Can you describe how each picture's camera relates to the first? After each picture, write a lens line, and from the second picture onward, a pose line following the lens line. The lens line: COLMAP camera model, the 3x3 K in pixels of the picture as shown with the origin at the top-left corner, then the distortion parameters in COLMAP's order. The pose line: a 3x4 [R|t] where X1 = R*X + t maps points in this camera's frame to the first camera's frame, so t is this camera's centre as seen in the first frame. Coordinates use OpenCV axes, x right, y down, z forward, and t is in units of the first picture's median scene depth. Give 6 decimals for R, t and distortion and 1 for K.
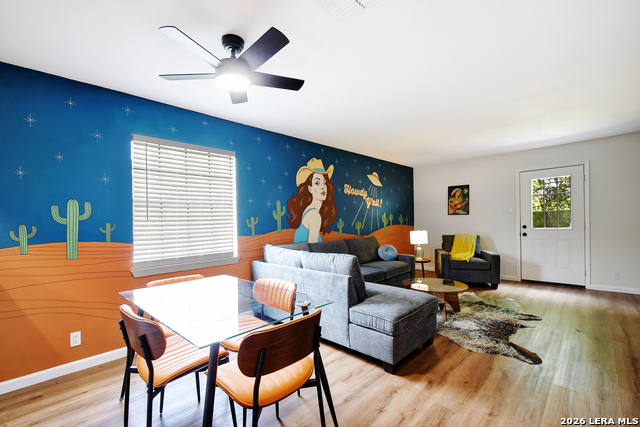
lens RADIAL K [[279.7, 0, 320.0], [0, 279.7, 215.6], [0, 0, 1]] dist [0.001358, -0.000196]
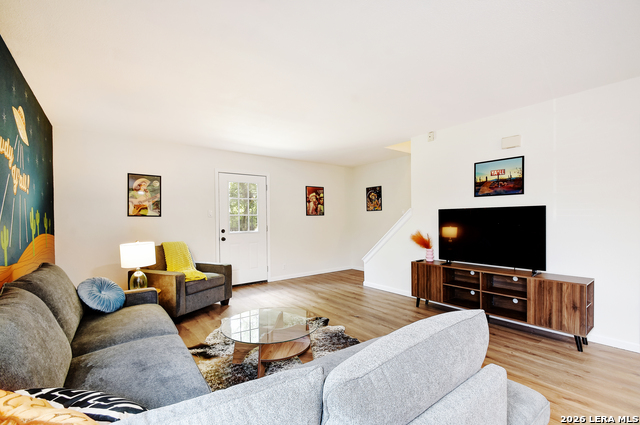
lens RADIAL K [[279.7, 0, 319.6], [0, 279.7, 218.9], [0, 0, 1]] dist [0.001358, -0.000196]
pose [[0.119701, 0.014183, 0.992709, -0.188327], [-0.015542, 0.999802, -0.012411, 0.006754], [-0.992688, -0.013943, 0.119898, 0.639605]]
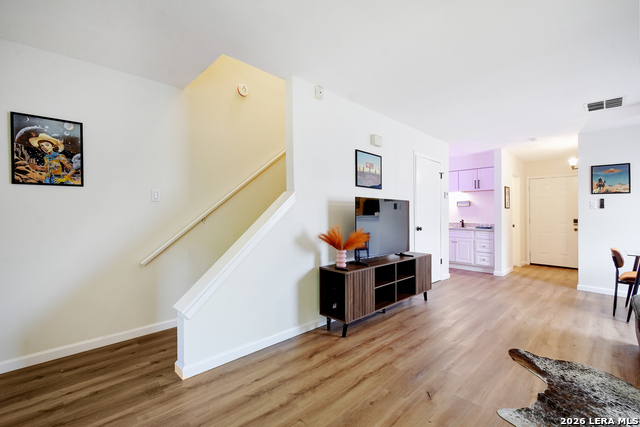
lens RADIAL K [[279.7, 0, 319.2], [0, 279.7, 218.9], [0, 0, 1]] dist [0.001358, -0.000196]
pose [[-0.999417, 0.010666, 0.032429, 0.732152], [0.010643, 0.999943, -0.000874, 0.012001], [-0.032436, -0.000528, -0.999474, 1.032670]]
